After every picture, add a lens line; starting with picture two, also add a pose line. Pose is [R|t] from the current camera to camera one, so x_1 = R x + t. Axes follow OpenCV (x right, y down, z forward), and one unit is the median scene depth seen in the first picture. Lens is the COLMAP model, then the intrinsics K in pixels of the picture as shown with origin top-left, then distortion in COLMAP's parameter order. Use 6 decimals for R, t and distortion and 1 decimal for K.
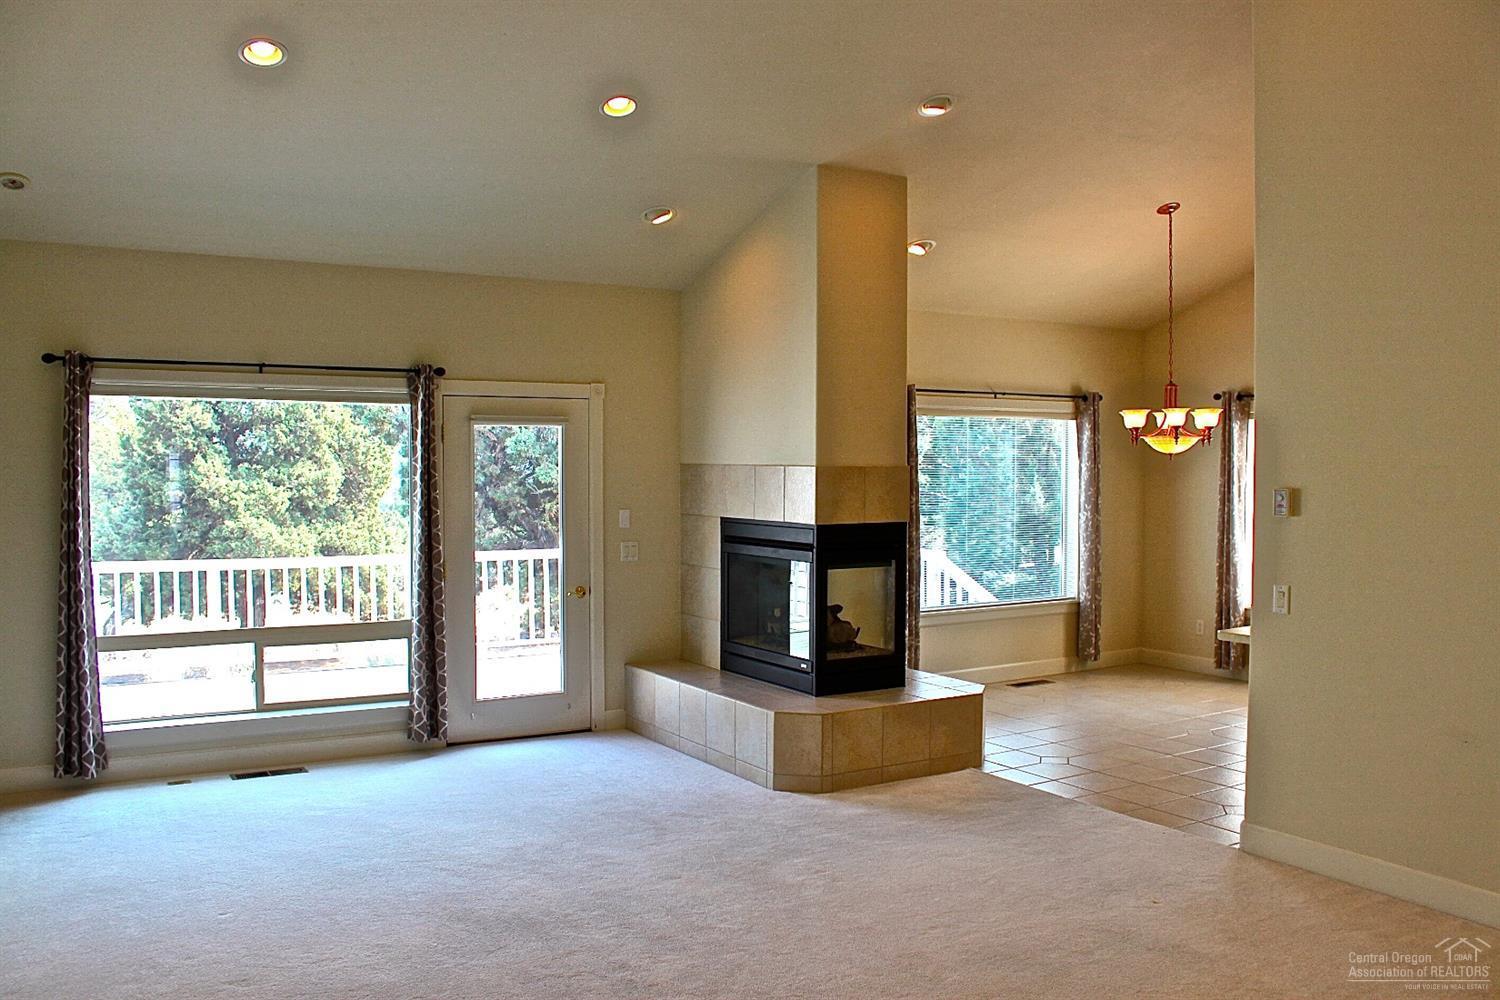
lens RADIAL K [[1242.8, 0, 750.0], [0, 1242.8, 500.0], [0, 0, 1]] dist [-0.170366, 0.169292]
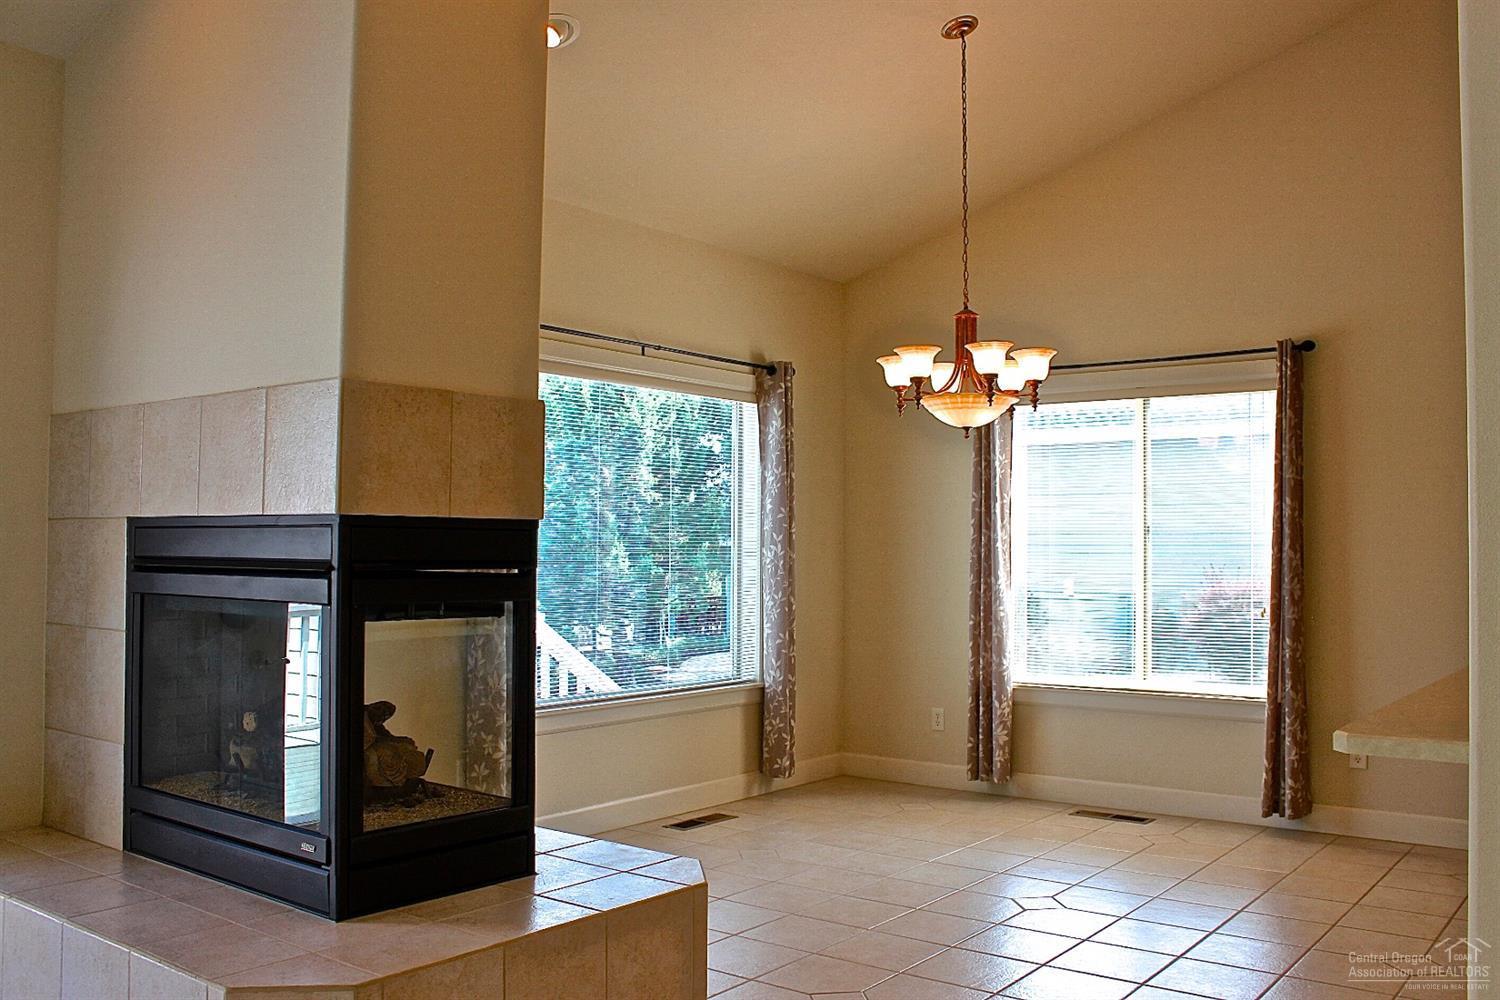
lens RADIAL K [[1285.2, 0, 757.8], [0, 1285.2, 507.7], [0, 0, 1]] dist [-0.171567, 0.198256]
pose [[0.930851, 0.017424, 0.364984, 0.024219], [0.005290, 0.998115, -0.061141, 0.037724], [-0.365361, 0.058844, 0.929004, 0.458073]]
